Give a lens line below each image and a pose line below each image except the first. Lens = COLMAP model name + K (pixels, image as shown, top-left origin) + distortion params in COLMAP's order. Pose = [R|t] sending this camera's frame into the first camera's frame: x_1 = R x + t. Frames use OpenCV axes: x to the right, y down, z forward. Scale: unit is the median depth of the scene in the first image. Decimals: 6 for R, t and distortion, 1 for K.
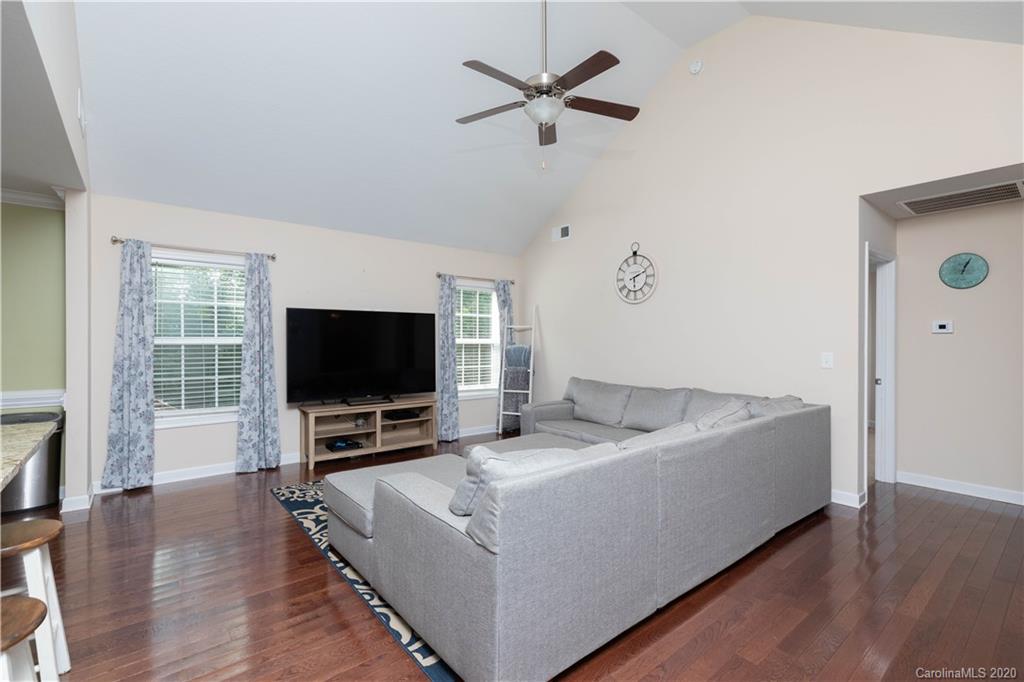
lens RADIAL K [[458.3, 0, 512.0], [0, 458.3, 341.0], [0, 0, 1]] dist [-0.000327, -0.000147]
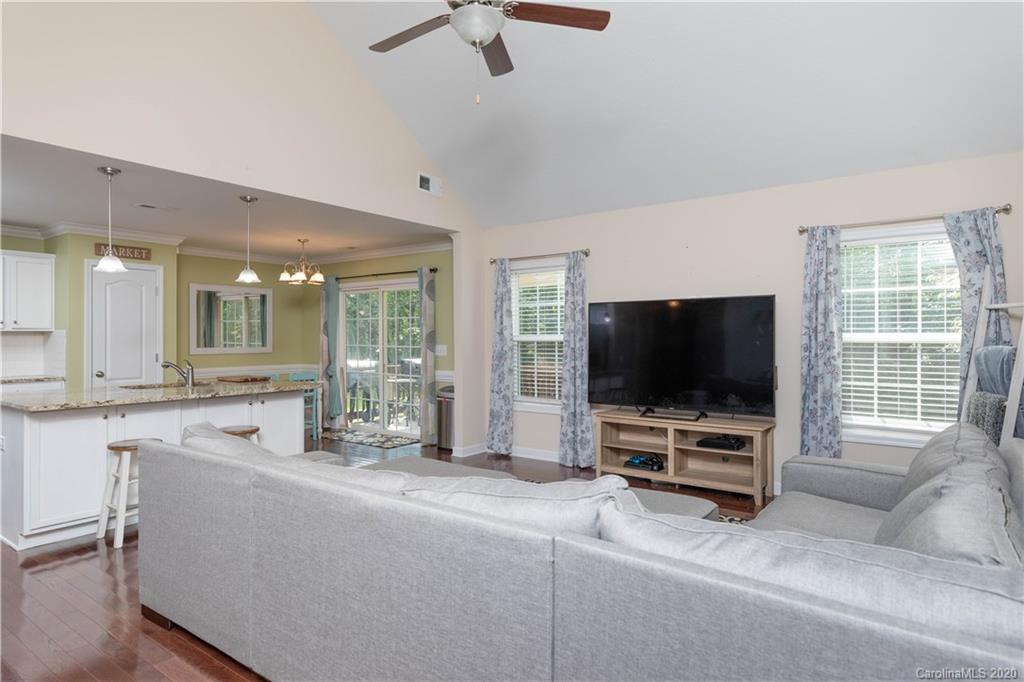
lens RADIAL K [[592.1, 0, 512.0], [0, 592.1, 341.0], [0, 0, 1]] dist [0.007255, -0.000012]
pose [[0.242925, 0.003682, -0.970038, 0.614424], [0.001499, 0.999990, 0.004172, 0.000670], [0.970044, -0.002468, 0.242917, 0.501435]]
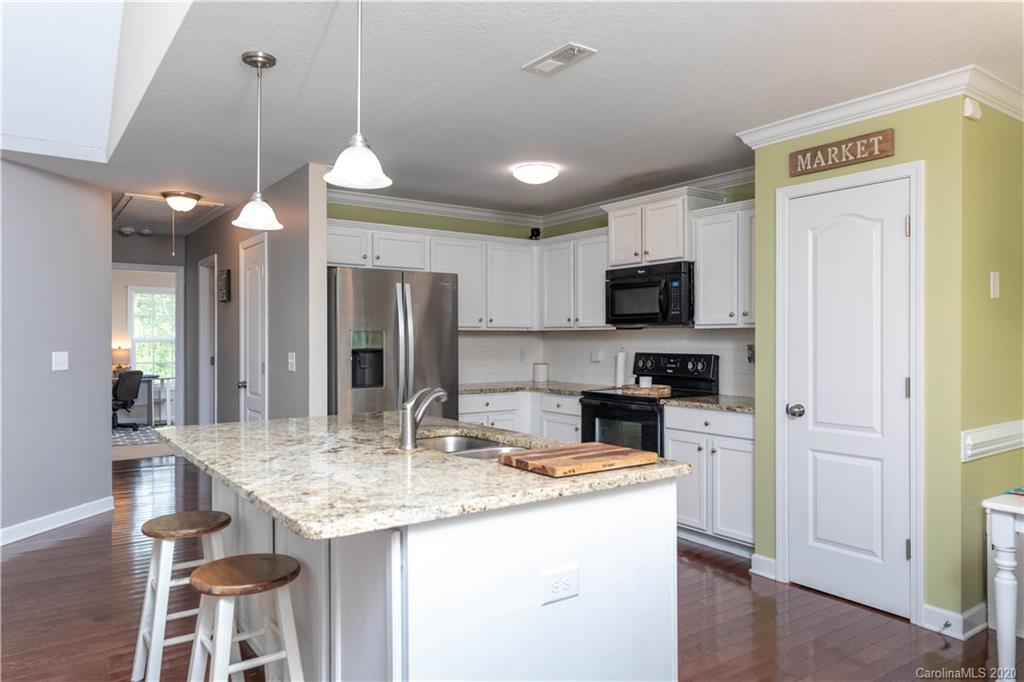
lens RADIAL K [[689.3, 0, 512.0], [0, 689.3, 341.0], [0, 0, 1]] dist [0.009278, 0.002429]
pose [[-0.998123, -0.001389, 0.061220, -0.537418], [-0.001312, 0.999998, 0.001297, -0.000336], [-0.061222, 0.001214, -0.998123, 0.713421]]
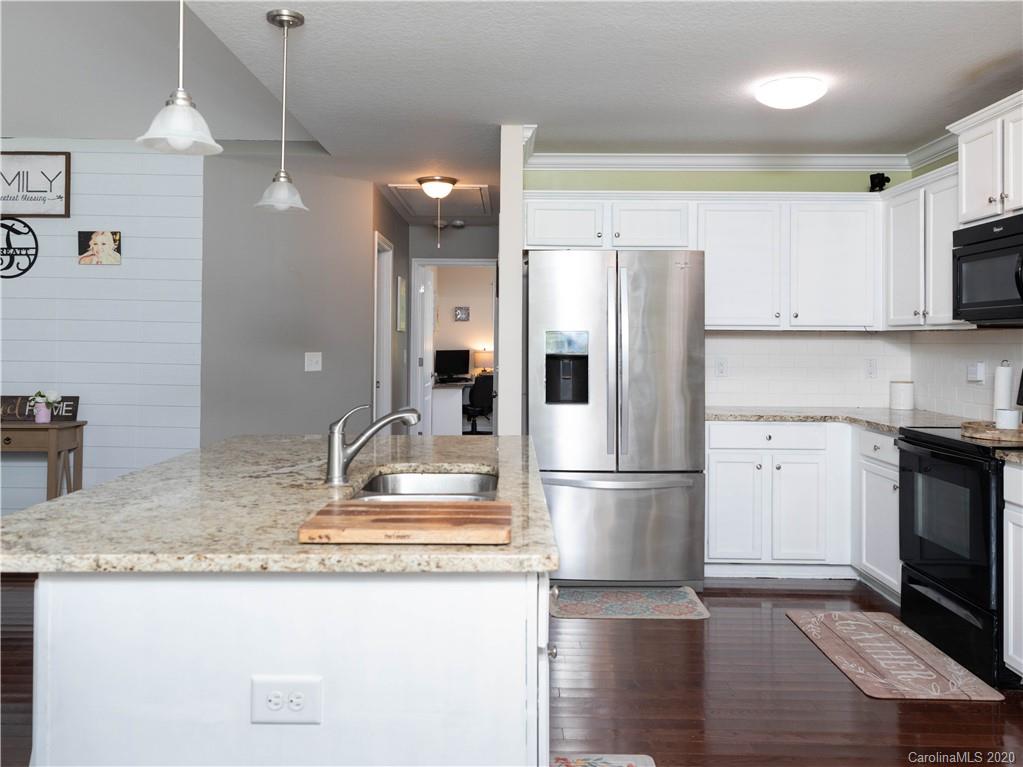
lens RADIAL K [[862.8, 0, 511.9], [0, 862.8, 333.0], [0, 0, 1]] dist [0.017995, -0.000699]
pose [[-0.773219, -0.001211, 0.634138, -0.809641], [-0.008943, 0.999920, -0.008994, -0.001756], [-0.634076, -0.012626, -0.773167, 0.533873]]
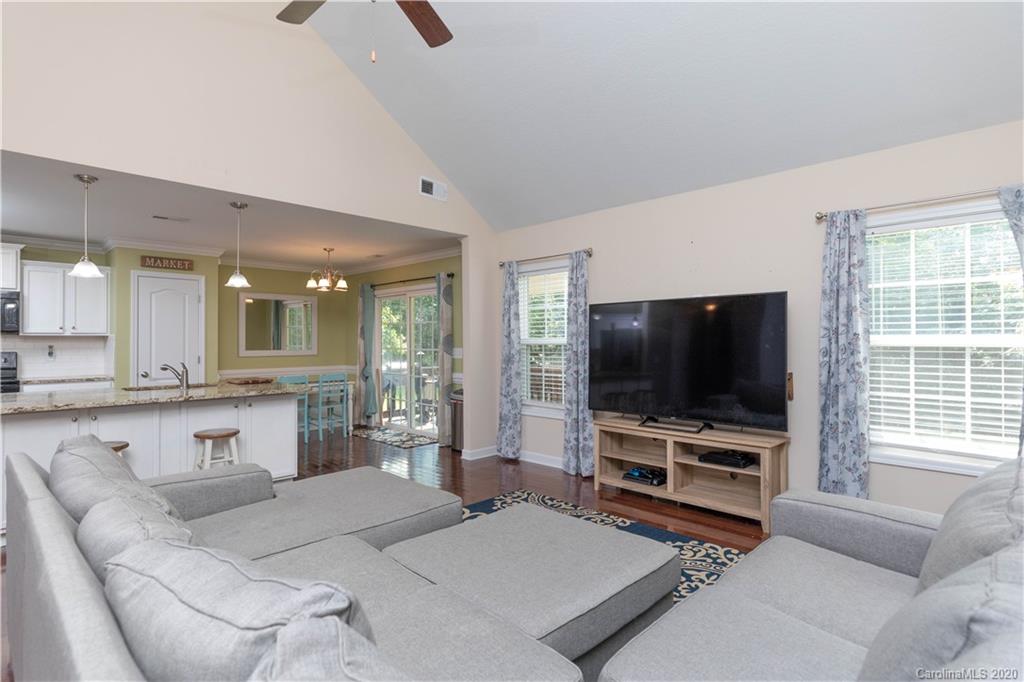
lens RADIAL K [[519.8, 0, 512.0], [0, 519.8, 341.0], [0, 0, 1]] dist [-0.003456, 0.000145]
pose [[0.107292, -0.001811, -0.994226, 0.477691], [0.002622, 0.999995, -0.001539, 0.000653], [0.994224, -0.002441, 0.107297, 0.677942]]
